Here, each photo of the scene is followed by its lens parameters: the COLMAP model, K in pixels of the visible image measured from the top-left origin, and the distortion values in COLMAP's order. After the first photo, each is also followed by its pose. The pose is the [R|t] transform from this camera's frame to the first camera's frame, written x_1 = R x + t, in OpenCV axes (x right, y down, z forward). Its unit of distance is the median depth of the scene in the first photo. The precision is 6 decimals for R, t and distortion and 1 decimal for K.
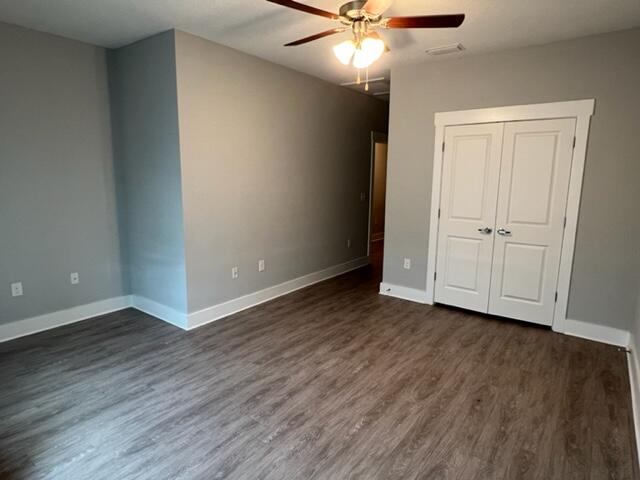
lens RADIAL K [[380.6, 0, 319.4], [0, 380.6, 234.6], [0, 0, 1]] dist [-0.005677, -0.000130]
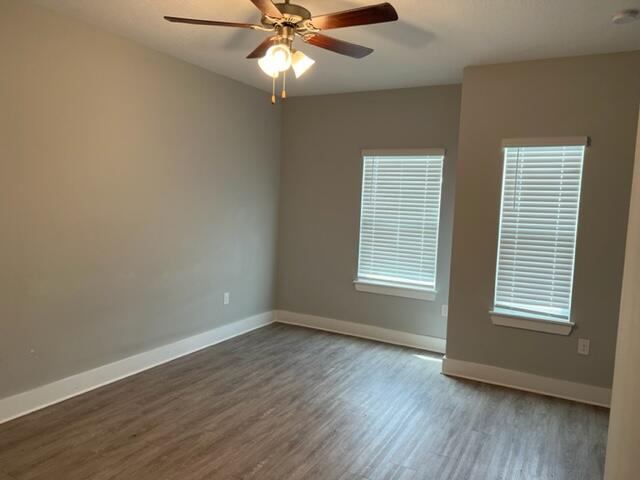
lens RADIAL K [[480.9, 0, 319.4], [0, 480.9, 239.4], [0, 0, 1]] dist [0.003583, 0.000396]
pose [[-0.988438, -0.040678, -0.146067, 0.159944], [-0.075033, 0.968344, 0.238076, -0.335661], [0.131759, 0.246284, -0.960200, 2.022794]]
